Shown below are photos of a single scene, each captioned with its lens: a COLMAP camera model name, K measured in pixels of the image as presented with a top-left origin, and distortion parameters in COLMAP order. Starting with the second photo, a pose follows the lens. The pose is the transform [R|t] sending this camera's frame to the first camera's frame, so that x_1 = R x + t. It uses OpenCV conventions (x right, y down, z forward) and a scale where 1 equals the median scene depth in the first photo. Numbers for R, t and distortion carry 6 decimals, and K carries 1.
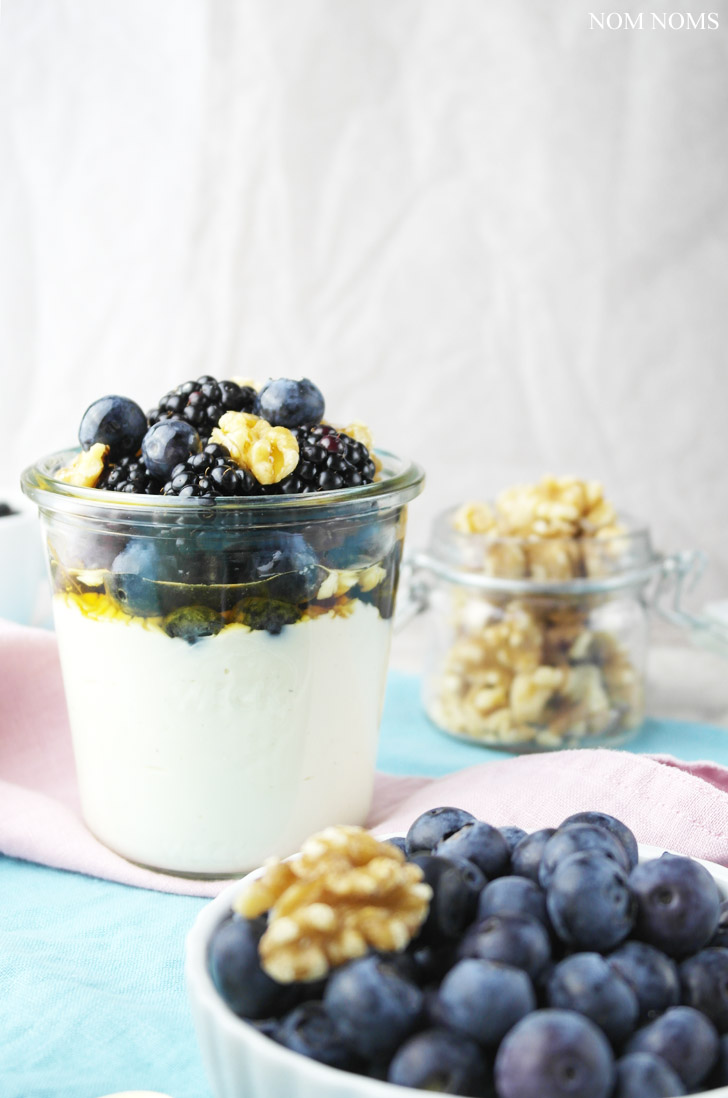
lens RADIAL K [[1774.4, 0, 364.0], [0, 1774.4, 549.0], [0, 0, 1]] dist [0.013504, 0.098592]
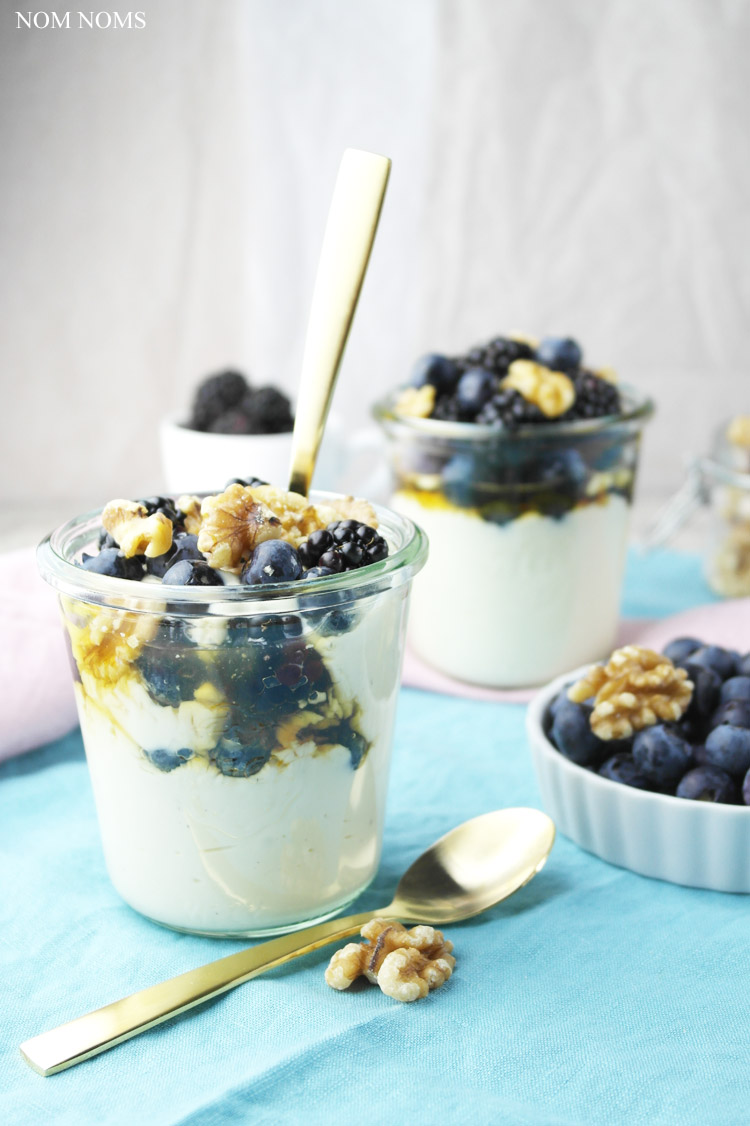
lens RADIAL K [[1819.6, 0, 375.0], [0, 1819.6, 563.0], [0, 0, 1]] dist [0.013504, 0.098592]
pose [[0.998754, -0.017022, -0.046917, -0.130227], [0.020954, 0.996192, 0.084627, -0.045340], [0.045298, -0.085504, 0.995308, -0.478931]]
